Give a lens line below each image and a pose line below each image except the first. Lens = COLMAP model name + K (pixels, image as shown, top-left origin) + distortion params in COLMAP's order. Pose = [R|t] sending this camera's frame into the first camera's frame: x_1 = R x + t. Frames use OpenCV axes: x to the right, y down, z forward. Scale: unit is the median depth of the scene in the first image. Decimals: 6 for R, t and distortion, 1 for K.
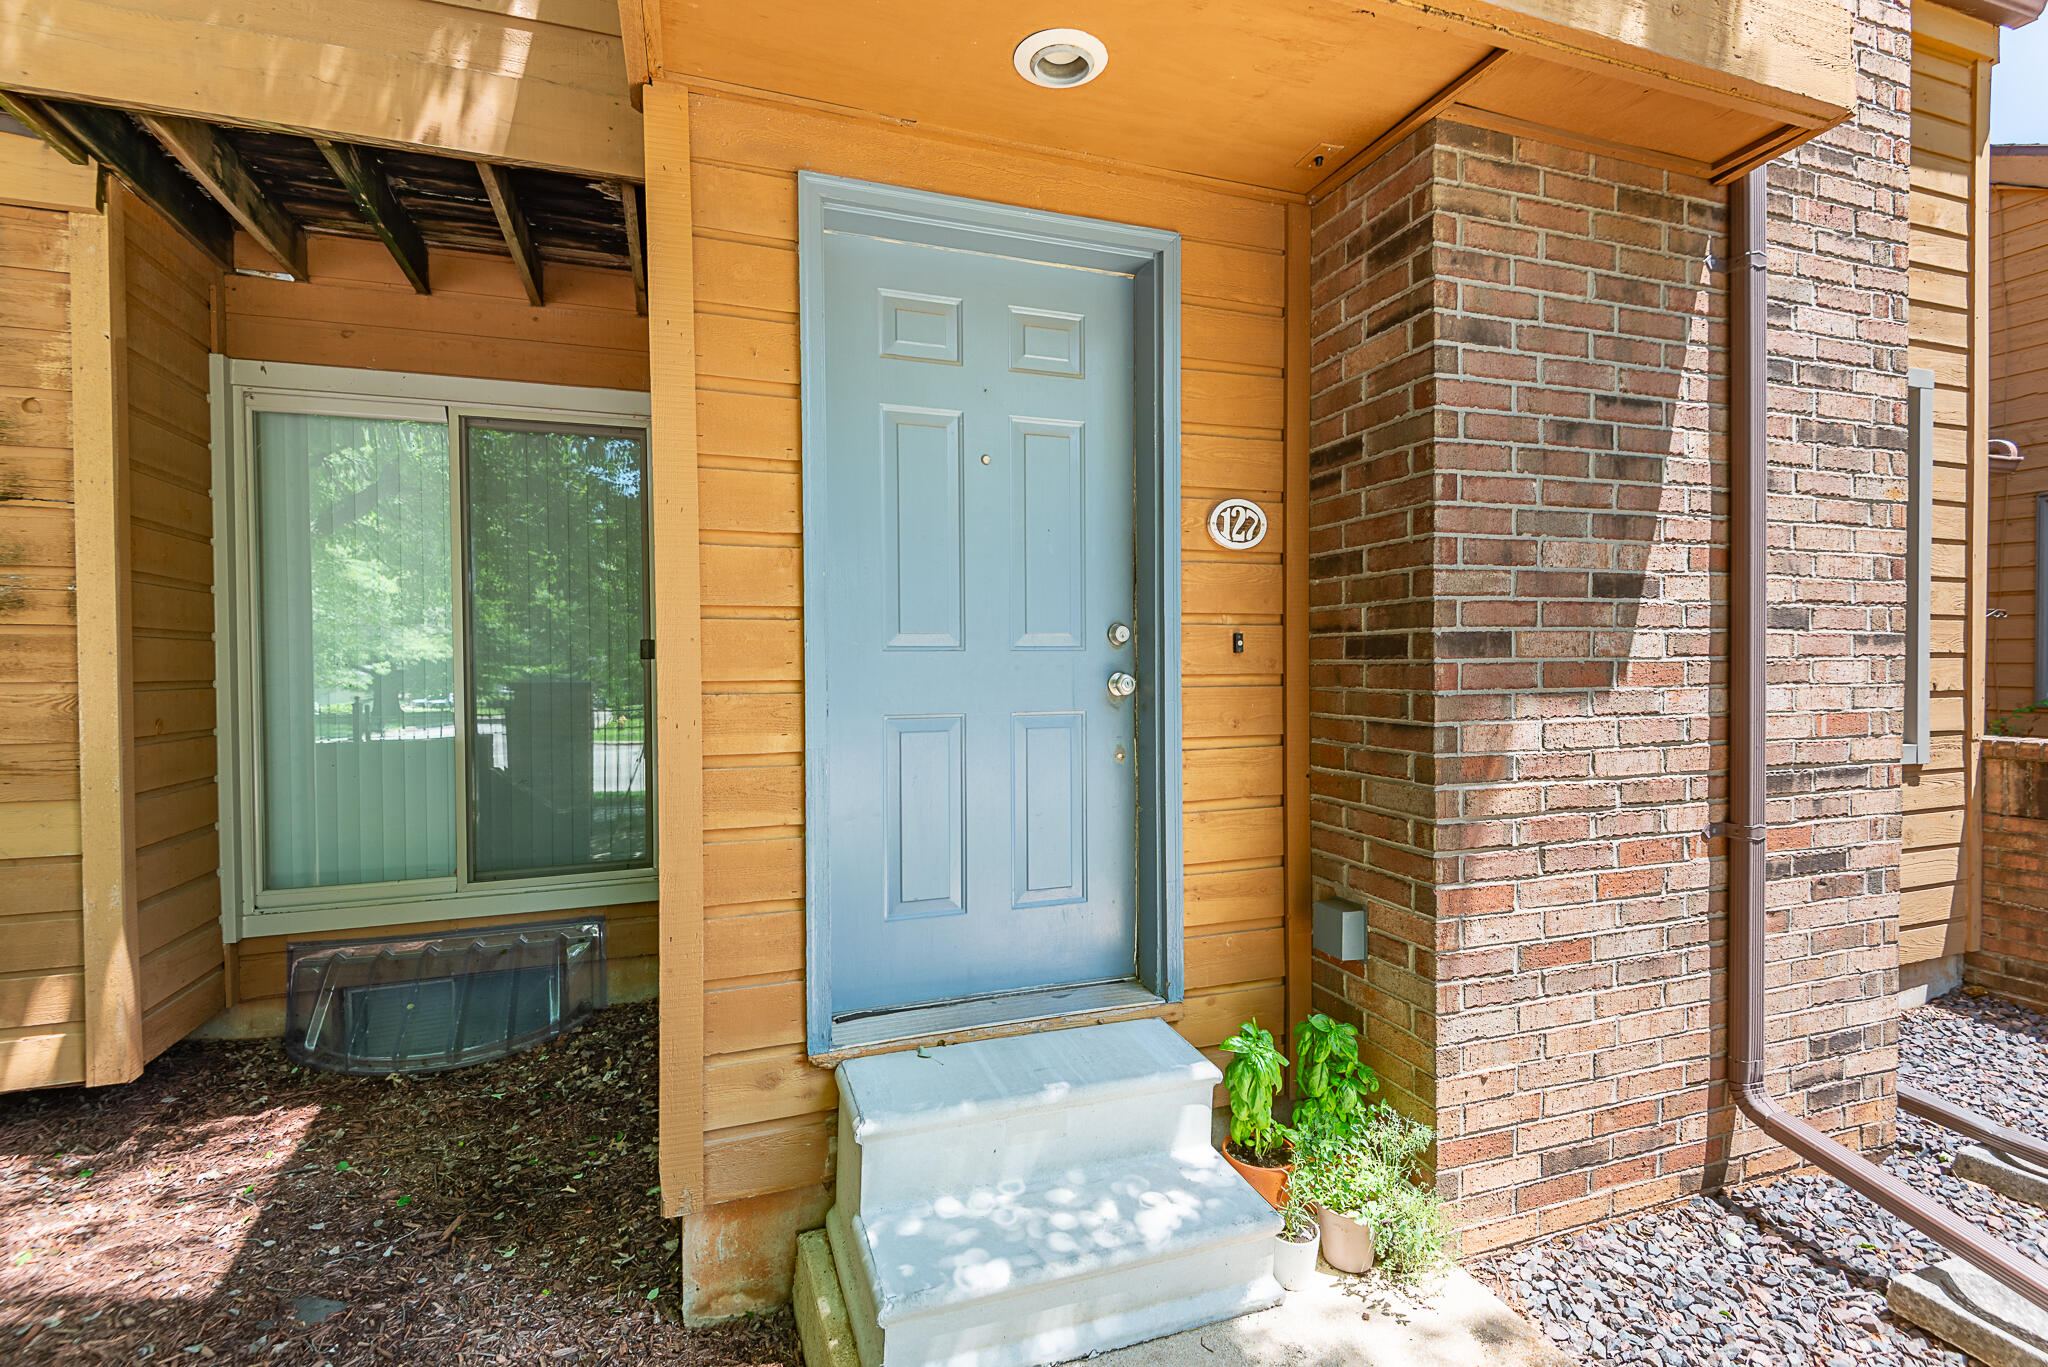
lens RADIAL K [[938.0, 0, 1014.2], [0, 938.0, 679.9], [0, 0, 1]] dist [-0.000936, -0.001091]
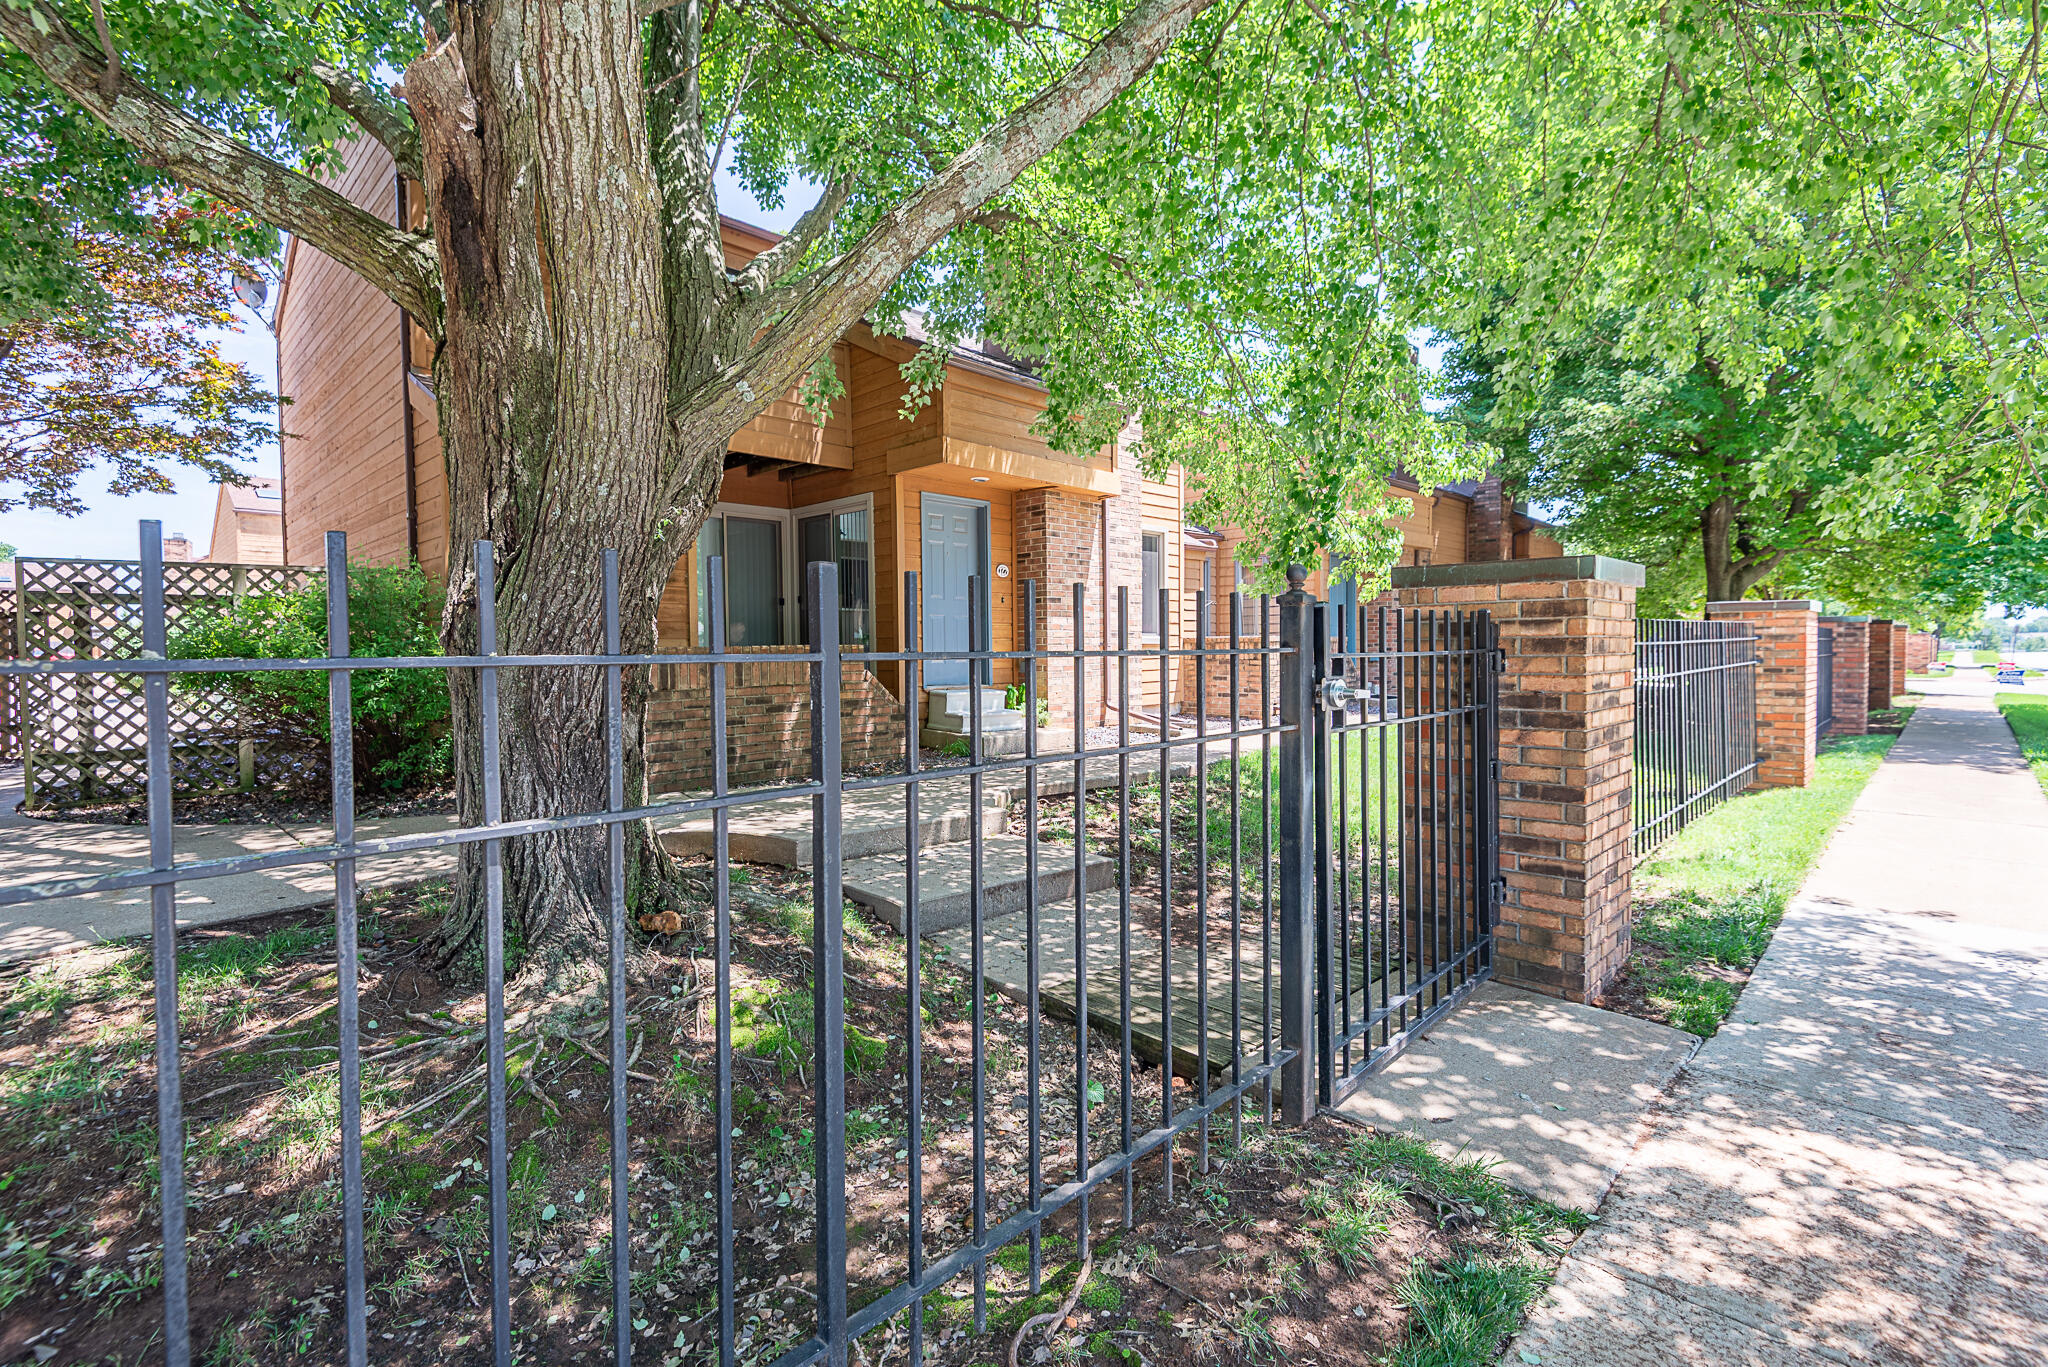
lens RADIAL K [[938.0, 0, 1014.2], [0, 938.0, 679.9], [0, 0, 1]] dist [-0.000936, -0.001091]
pose [[0.897314, -0.015010, 0.441138, -1.605010], [0.010646, 0.999867, 0.012368, 0.272827], [-0.441265, -0.006402, 0.897354, -2.843476]]
